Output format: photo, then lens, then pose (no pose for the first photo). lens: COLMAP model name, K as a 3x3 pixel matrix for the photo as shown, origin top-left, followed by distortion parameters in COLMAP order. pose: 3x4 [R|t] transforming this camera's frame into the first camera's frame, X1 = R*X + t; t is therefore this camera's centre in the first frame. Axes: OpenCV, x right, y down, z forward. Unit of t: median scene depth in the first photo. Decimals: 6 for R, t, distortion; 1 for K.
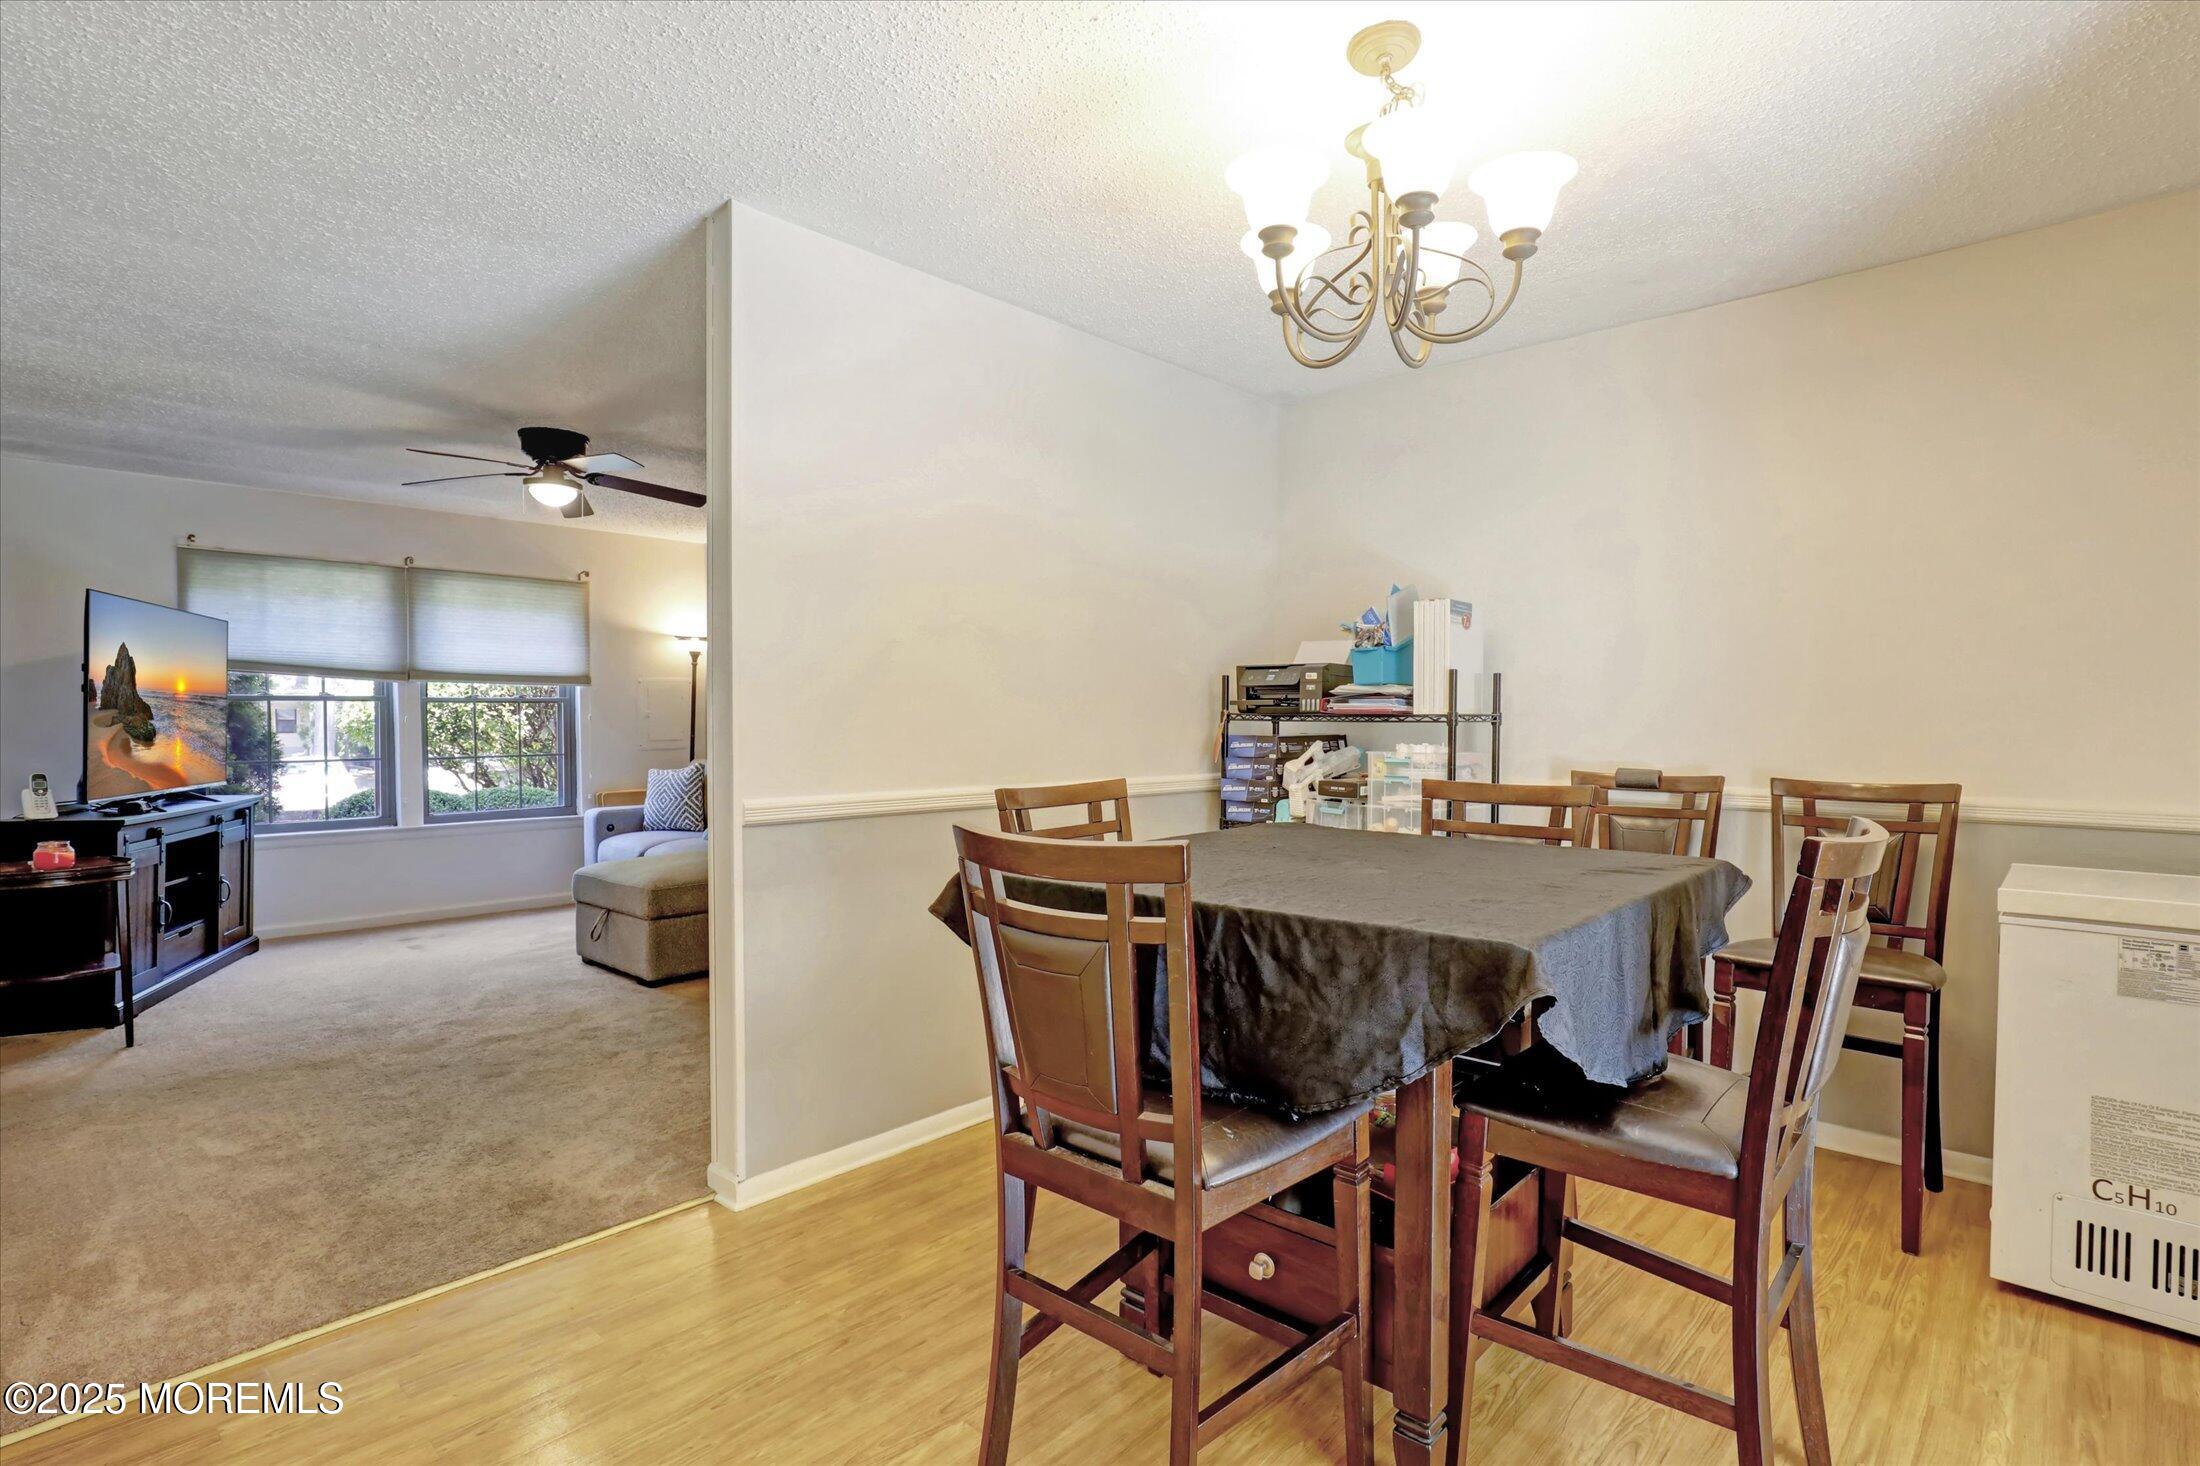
lens RADIAL K [[1048.4, 0, 1104.4], [0, 1048.4, 739.0], [0, 0, 1]] dist [-0.024310, 0.000833]
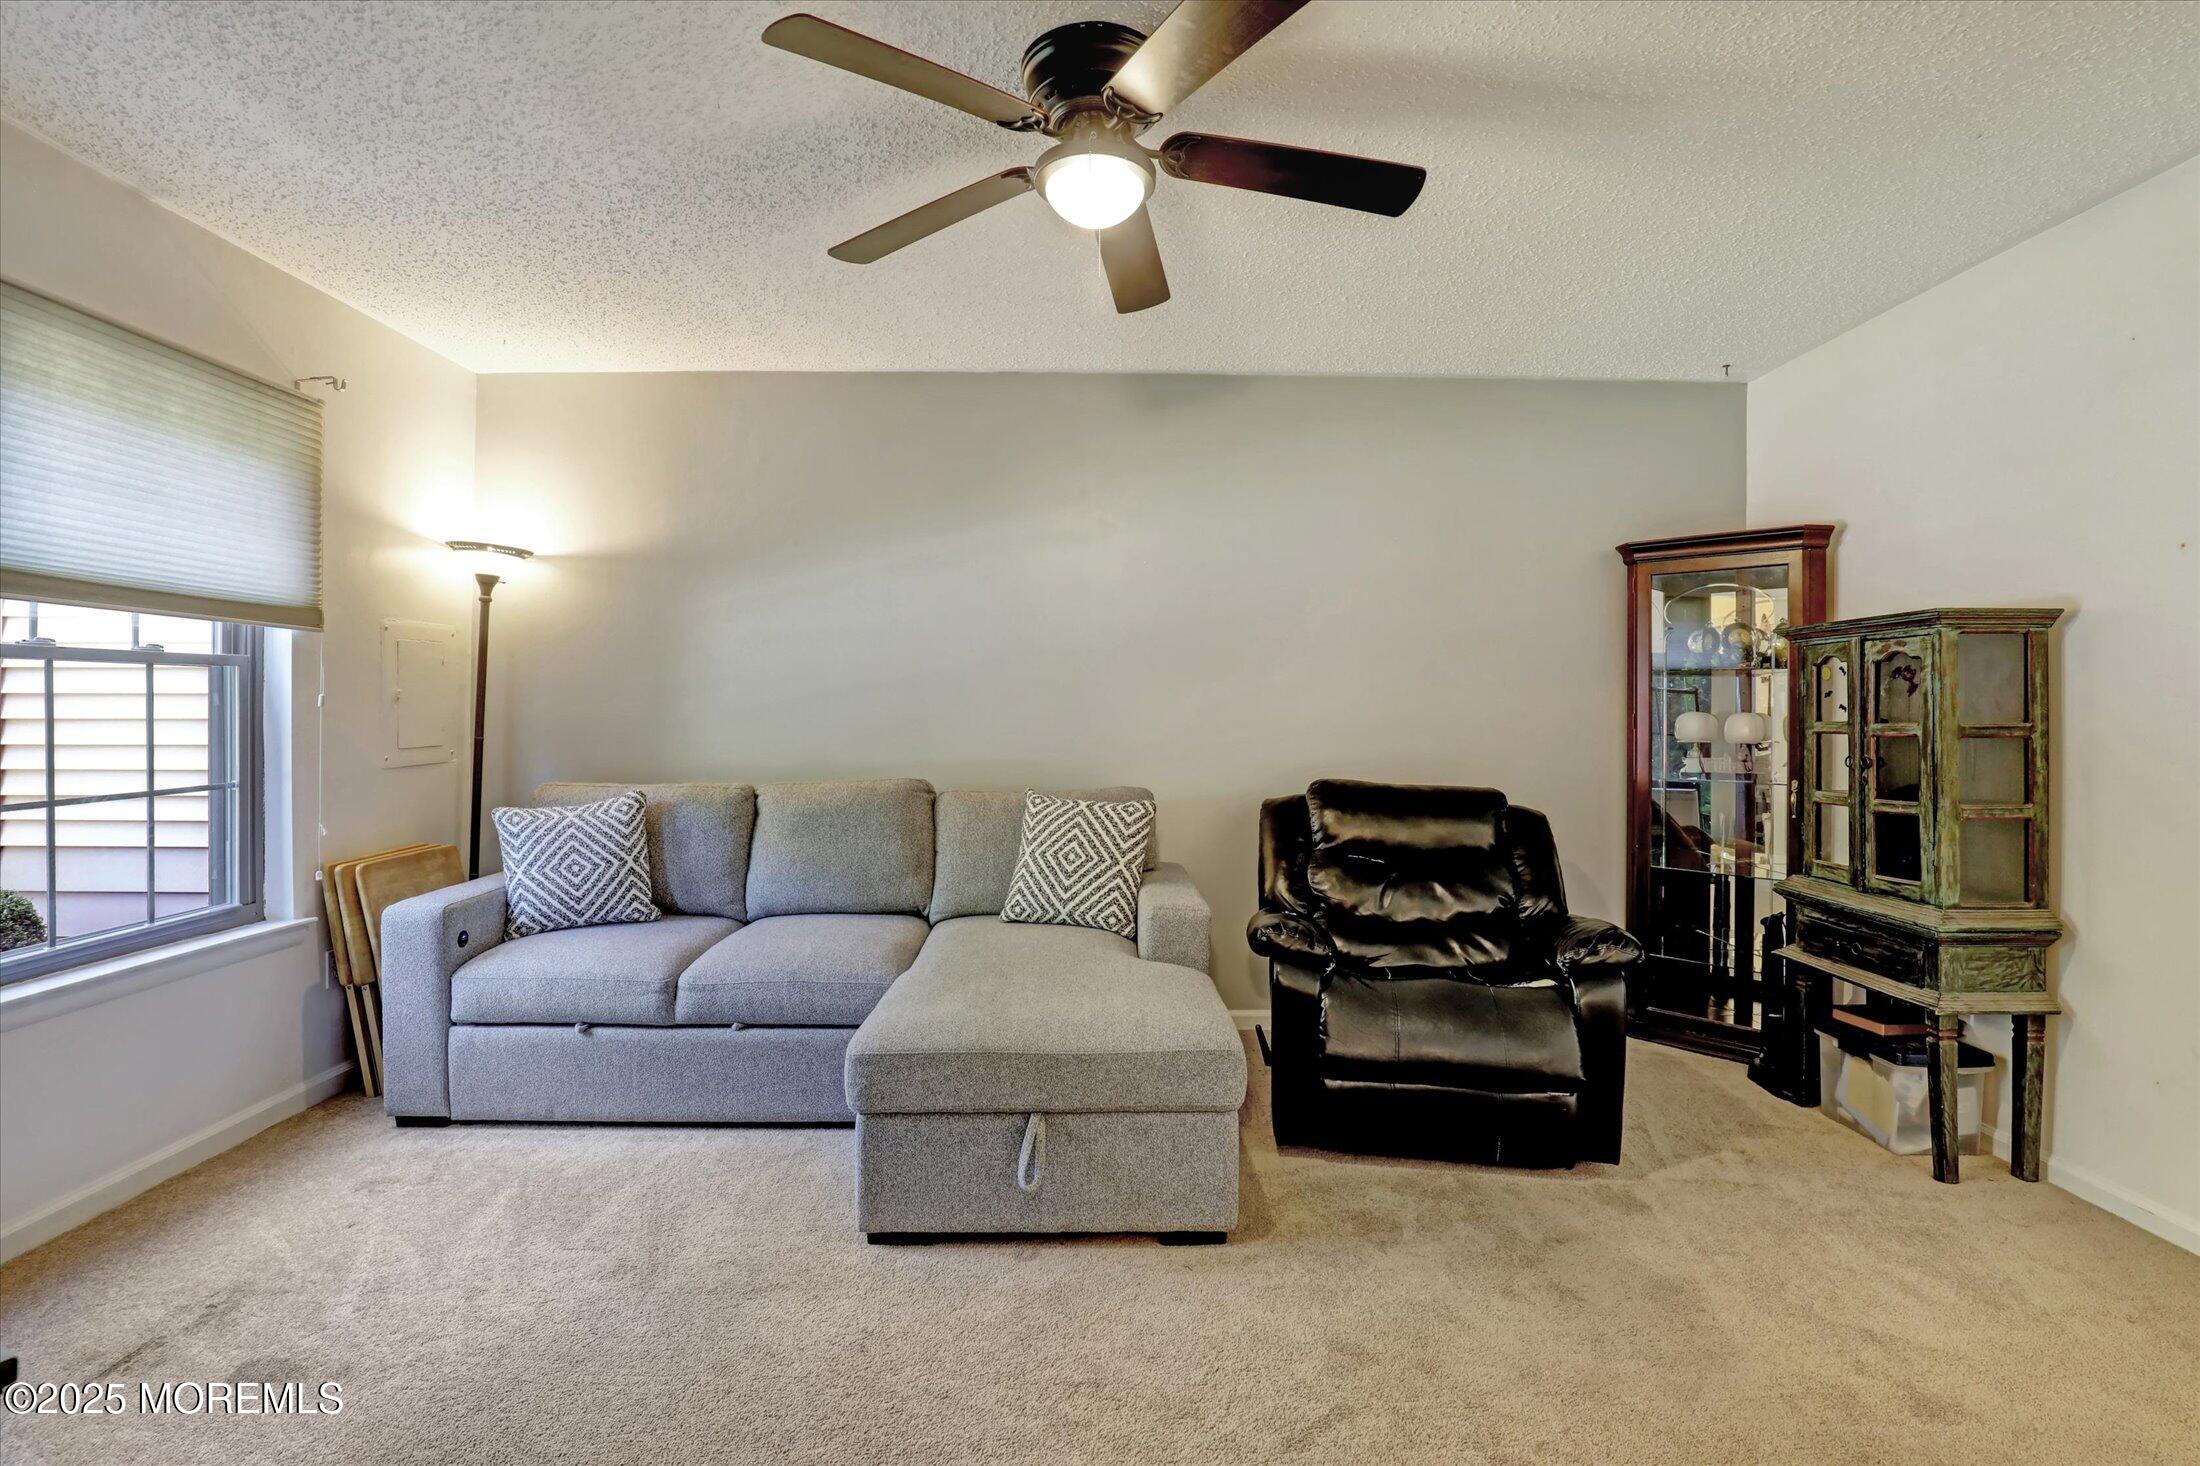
lens RADIAL K [[1001.1, 0, 1093.7], [0, 1001.1, 708.8], [0, 0, 1]] dist [-0.015585, 0.001643]
pose [[0.734453, 0.004972, 0.678641, -0.606194], [0.004535, 0.999915, -0.012235, -0.011398], [-0.678644, 0.012064, 0.734368, 0.514876]]
